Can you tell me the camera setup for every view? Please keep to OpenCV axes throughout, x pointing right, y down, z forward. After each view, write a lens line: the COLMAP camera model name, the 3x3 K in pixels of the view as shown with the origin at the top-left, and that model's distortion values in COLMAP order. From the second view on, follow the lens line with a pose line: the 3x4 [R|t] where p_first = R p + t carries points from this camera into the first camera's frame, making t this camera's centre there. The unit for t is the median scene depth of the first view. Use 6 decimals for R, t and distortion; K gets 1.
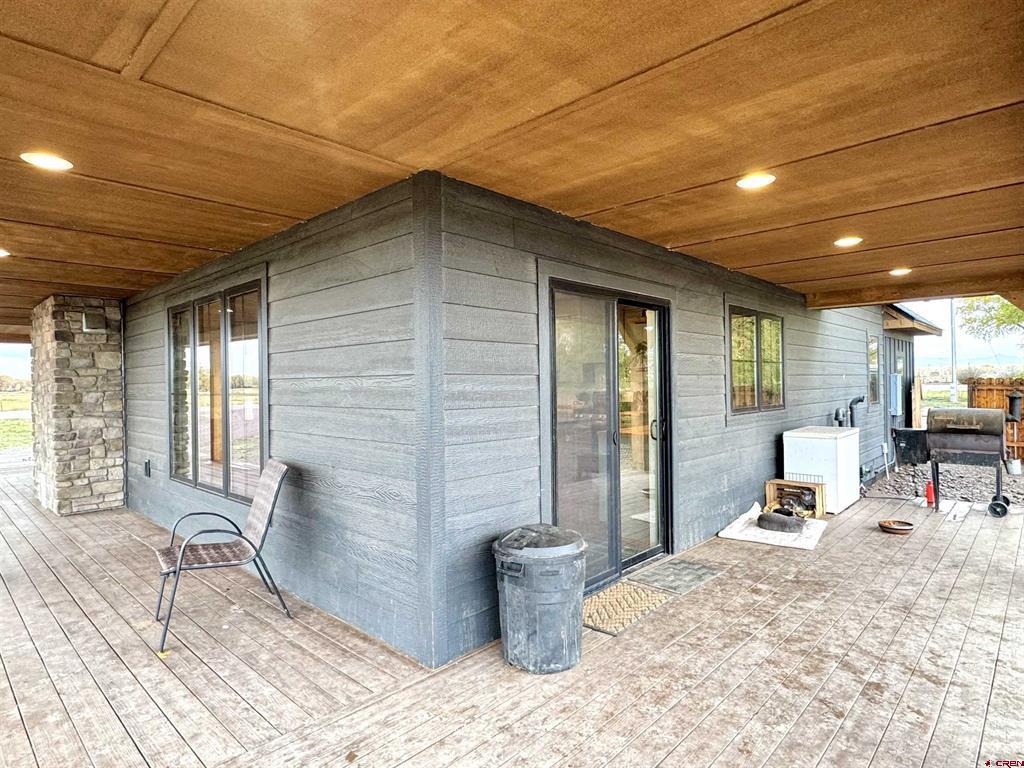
lens RADIAL K [[570.0, 0, 513.3], [0, 570.0, 382.2], [0, 0, 1]] dist [-0.000525, 0.000886]
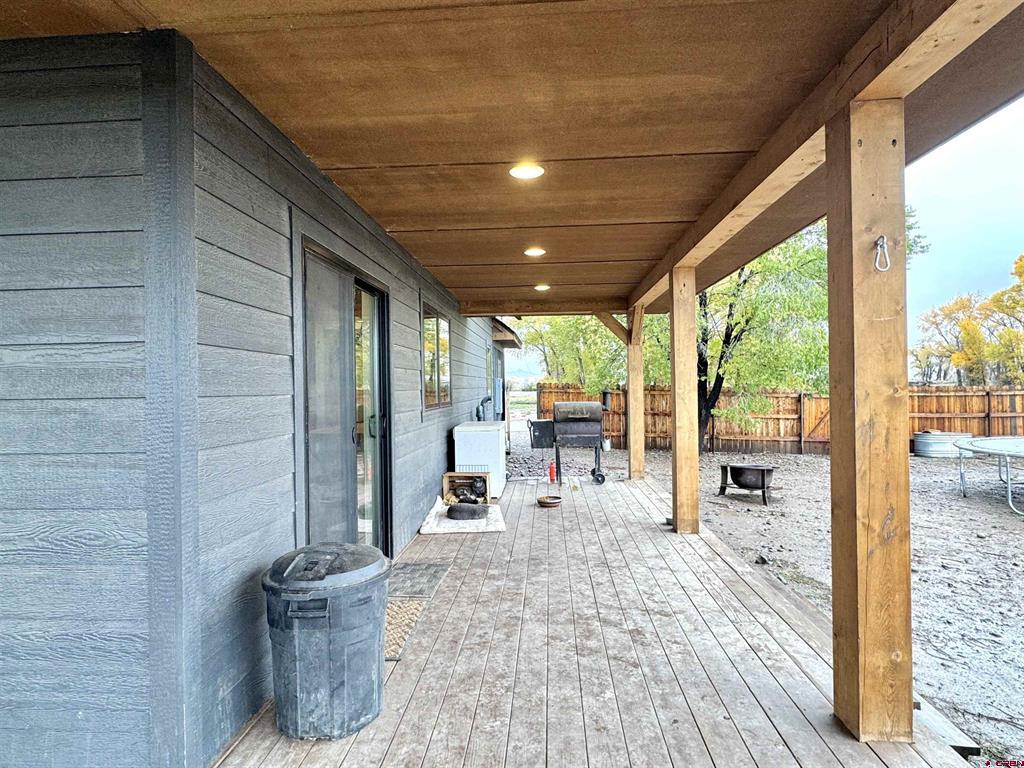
lens RADIAL K [[570.0, 0, 510.1], [0, 570.0, 384.5], [0, 0, 1]] dist [-0.000525, 0.000886]
pose [[0.771663, 0.003317, 0.636023, -0.244420], [0.004750, 0.999928, -0.010979, 0.040208], [-0.636014, 0.011493, 0.771592, 0.229448]]
